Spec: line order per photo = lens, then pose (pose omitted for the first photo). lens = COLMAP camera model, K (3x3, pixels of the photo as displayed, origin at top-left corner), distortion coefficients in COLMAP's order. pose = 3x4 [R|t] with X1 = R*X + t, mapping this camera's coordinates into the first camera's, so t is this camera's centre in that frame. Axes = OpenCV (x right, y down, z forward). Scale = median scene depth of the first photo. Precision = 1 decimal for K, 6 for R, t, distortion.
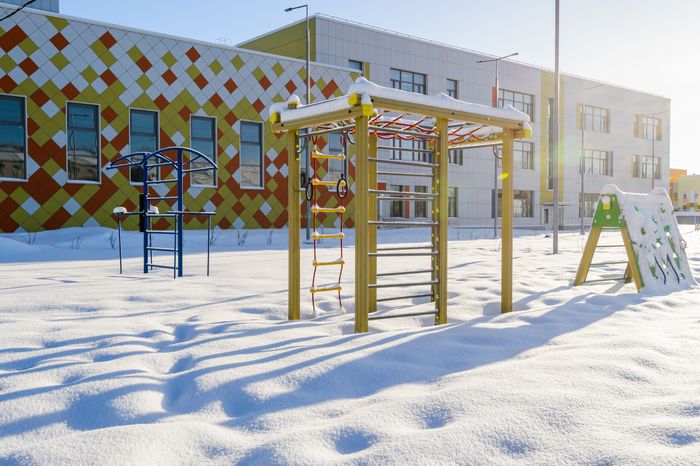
lens RADIAL K [[708.9, 0, 352.4], [0, 708.9, 232.5], [0, 0, 1]] dist [0.041912, 0.000000]
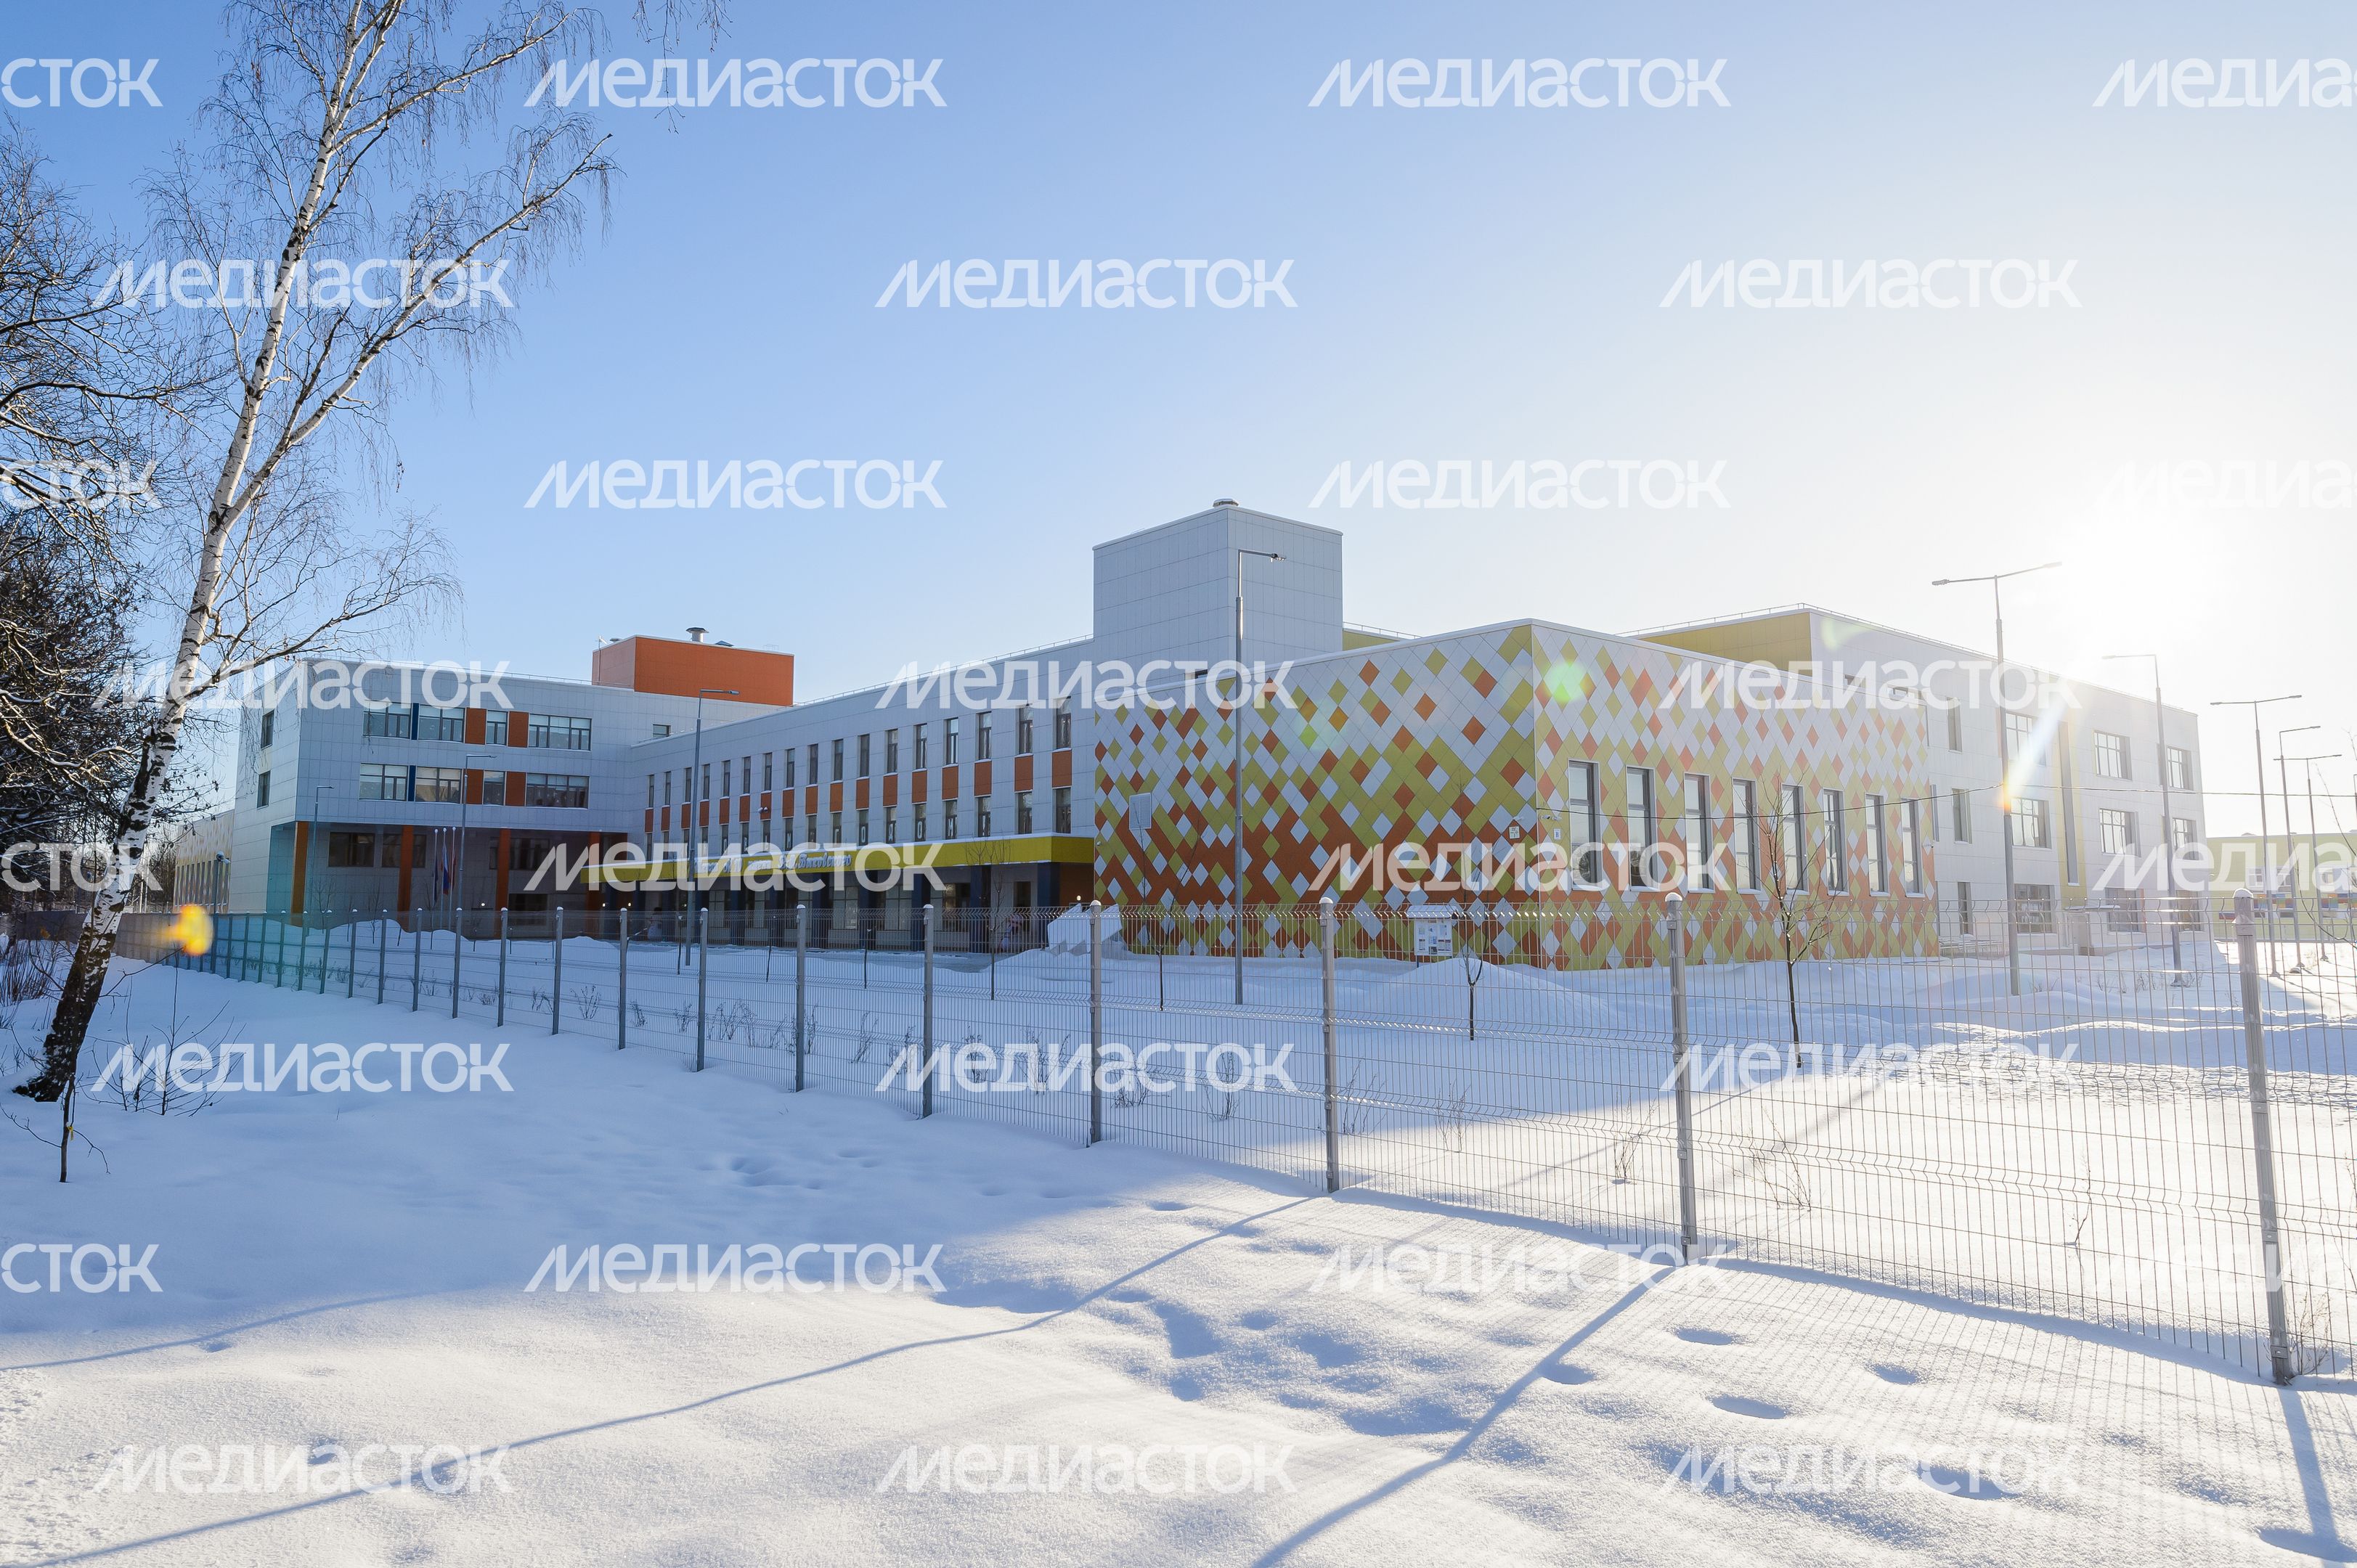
lens RADIAL K [[1523.5, 0, 1177.9], [0, 1523.5, 773.3], [0, 0, 1]] dist [0.000019, -0.000151]
pose [[-0.032092, -0.099535, -0.994516, 3.647401], [-0.034907, 0.994533, -0.098411, -0.110559], [0.998875, 0.031557, -0.035391, 3.058022]]
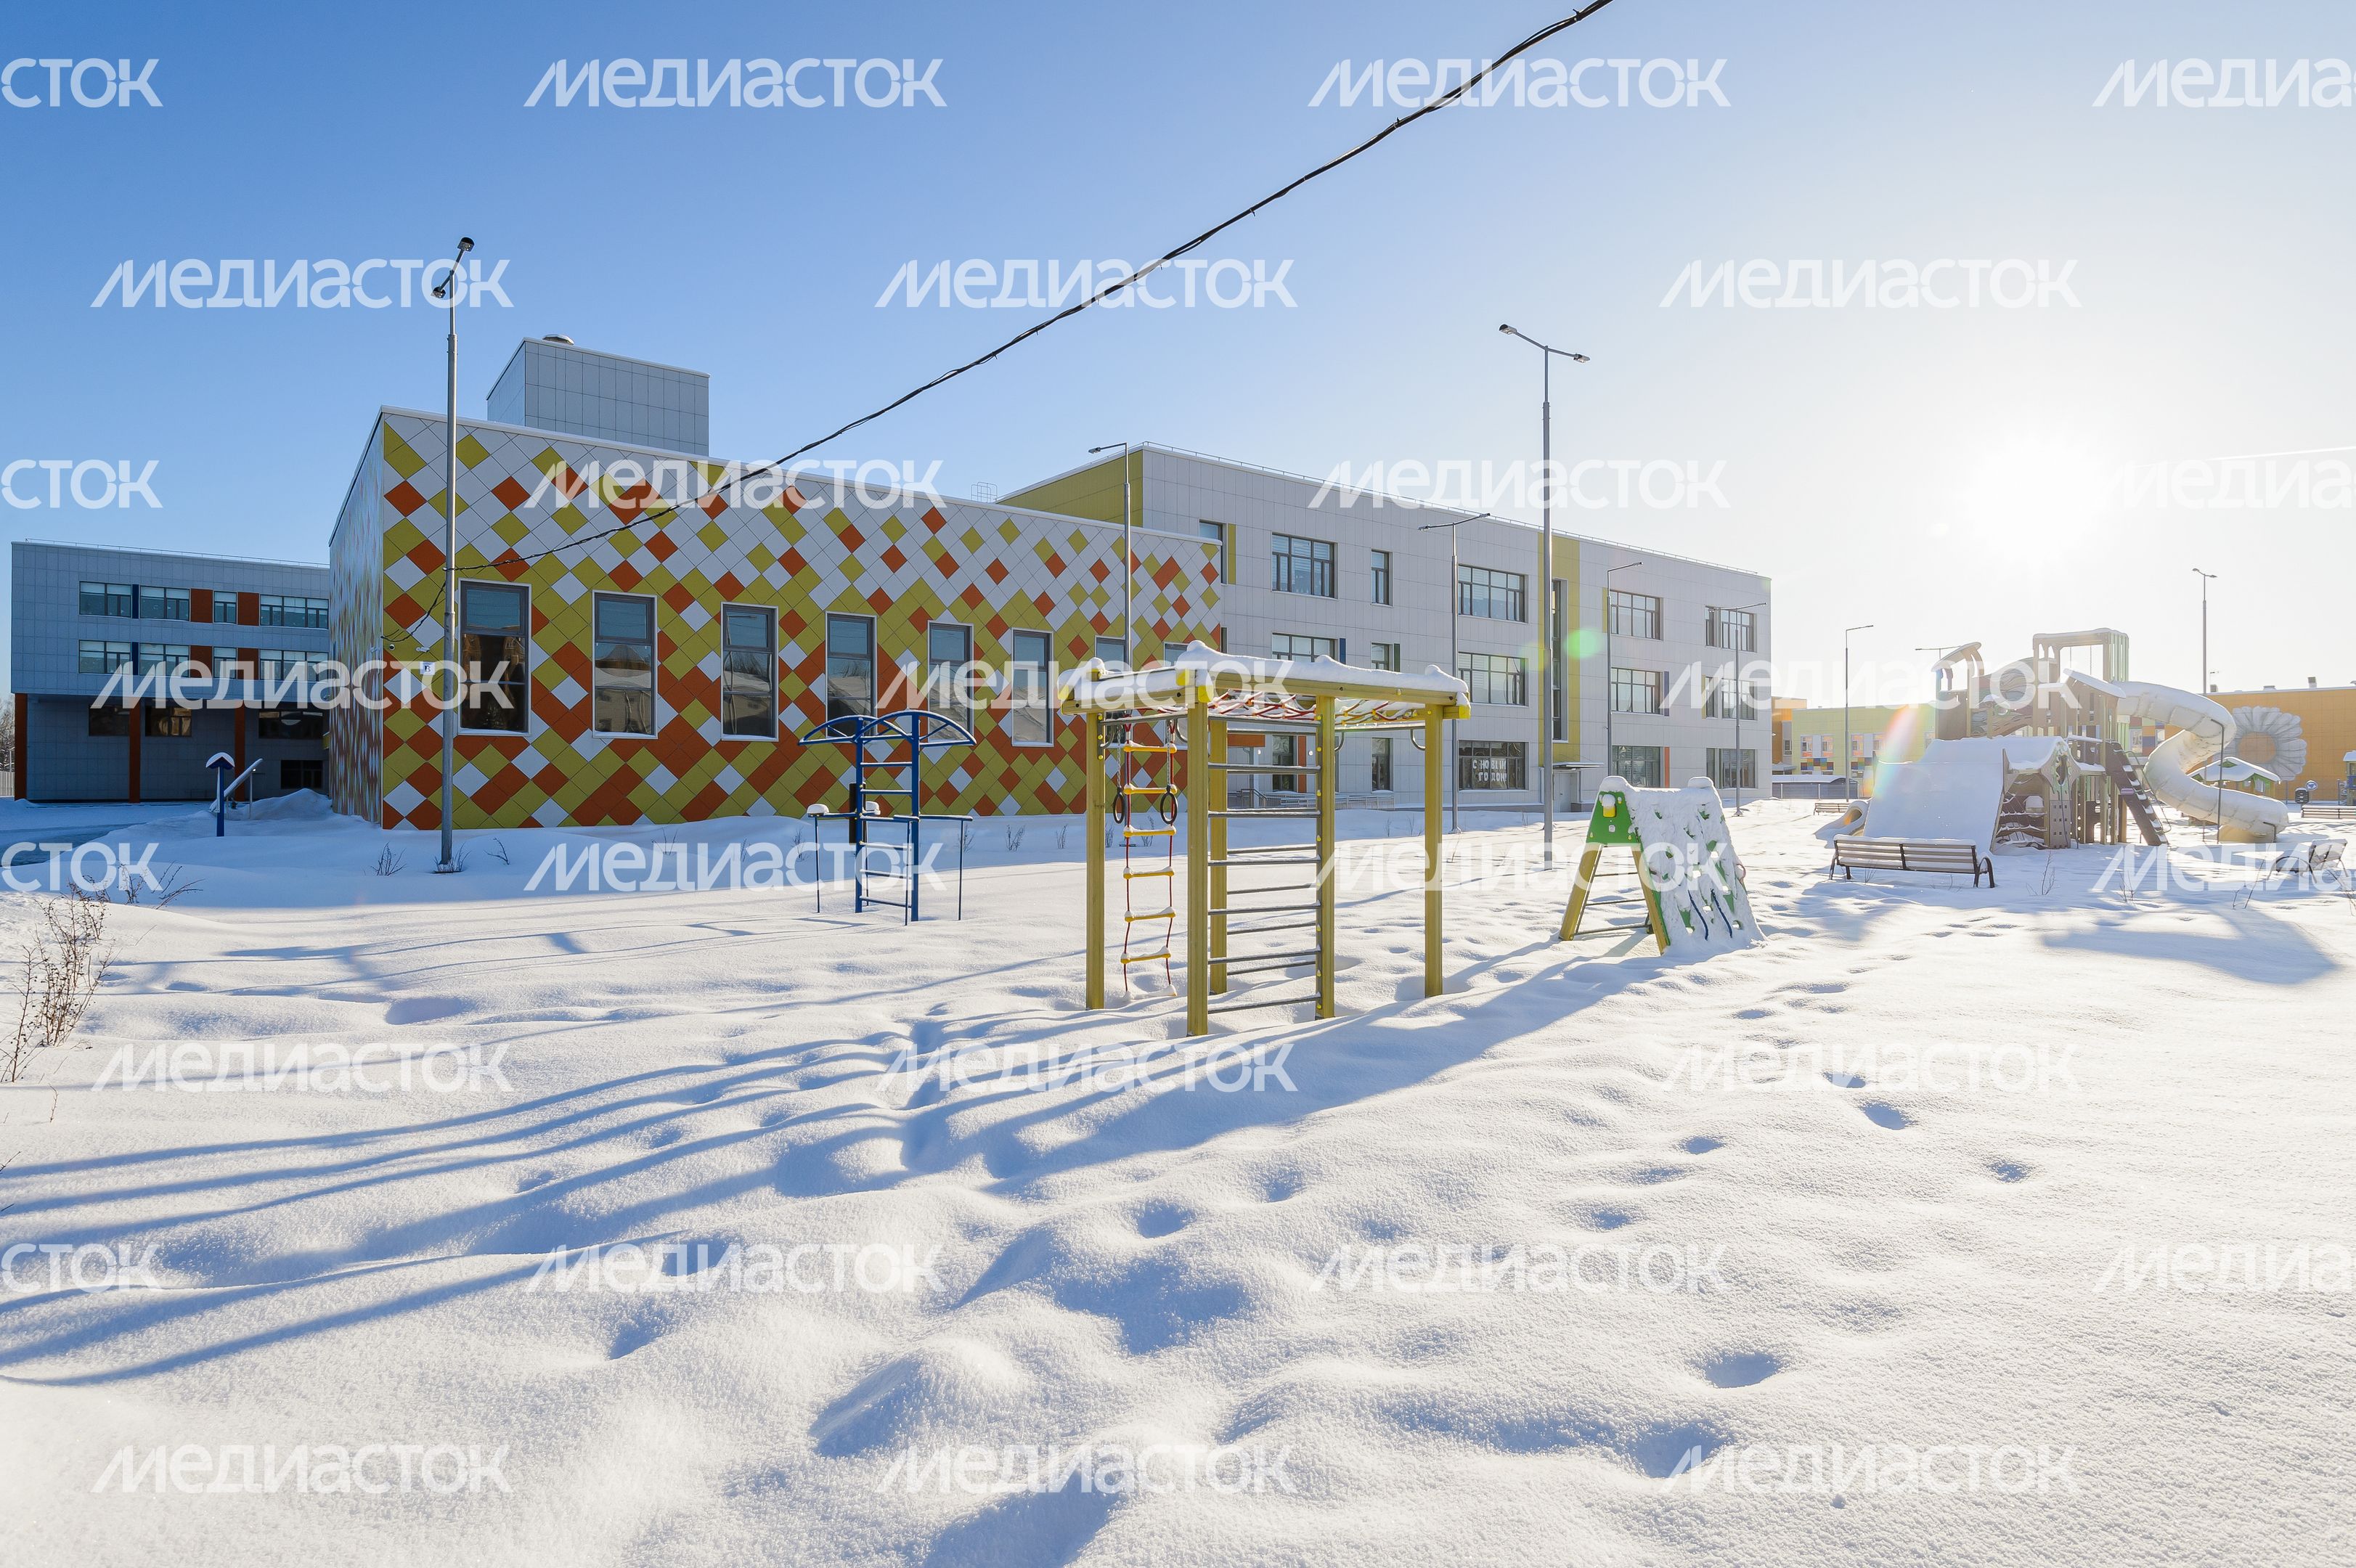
lens RADIAL K [[1256.8, 0, 1166.1], [0, 1256.8, 772.0], [0, 0, 1]] dist [0.032618, -0.000521]
pose [[0.999384, -0.001398, -0.035058, 0.015498], [0.000394, 0.999590, -0.028624, -0.039878], [0.035083, 0.028593, 0.998975, -0.096105]]
